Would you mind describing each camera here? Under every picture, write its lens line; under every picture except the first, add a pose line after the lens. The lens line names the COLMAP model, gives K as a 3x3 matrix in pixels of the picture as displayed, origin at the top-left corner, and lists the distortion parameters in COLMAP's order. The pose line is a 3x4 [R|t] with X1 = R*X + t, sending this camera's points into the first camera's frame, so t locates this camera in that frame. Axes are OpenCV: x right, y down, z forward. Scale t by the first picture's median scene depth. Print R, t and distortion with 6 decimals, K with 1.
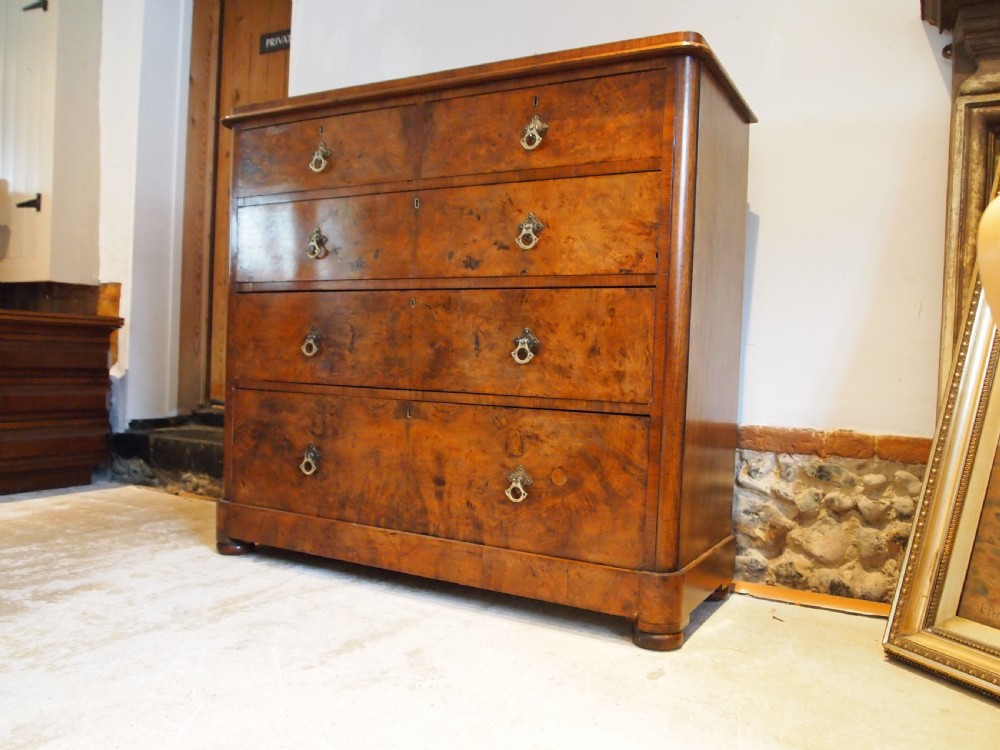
lens RADIAL K [[795.9, 0, 503.6], [0, 795.9, 382.9], [0, 0, 1]] dist [-0.042601, -0.003616]
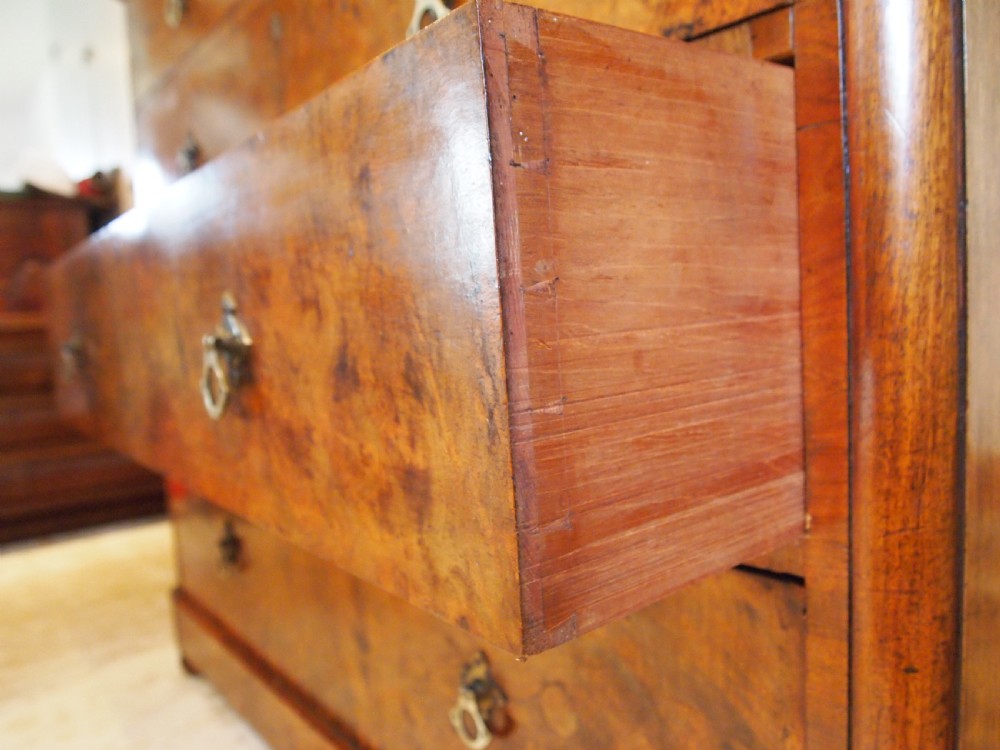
lens RADIAL K [[795.9, 0, 499.4], [0, 795.9, 372.8], [0, 0, 1]] dist [-0.042601, -0.003616]
pose [[0.911141, -0.059261, -0.407812, 0.233252], [0.083537, 0.995621, 0.041961, -0.043014], [0.403540, -0.072300, 0.912101, 0.760733]]
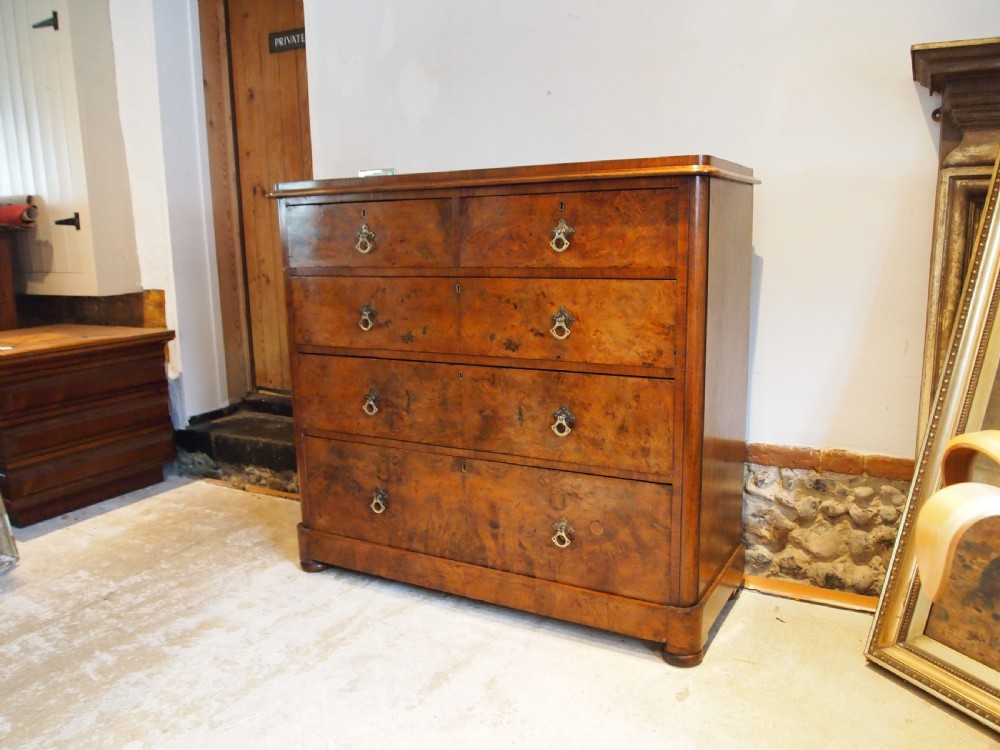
lens RADIAL K [[795.9, 0, 503.4], [0, 795.9, 382.3], [0, 0, 1]] dist [-0.042601, -0.003616]
pose [[0.998159, -0.059189, -0.013213, -0.040619], [0.060545, 0.985134, 0.160764, -0.290171], [0.003501, -0.161268, 0.986904, -0.142534]]
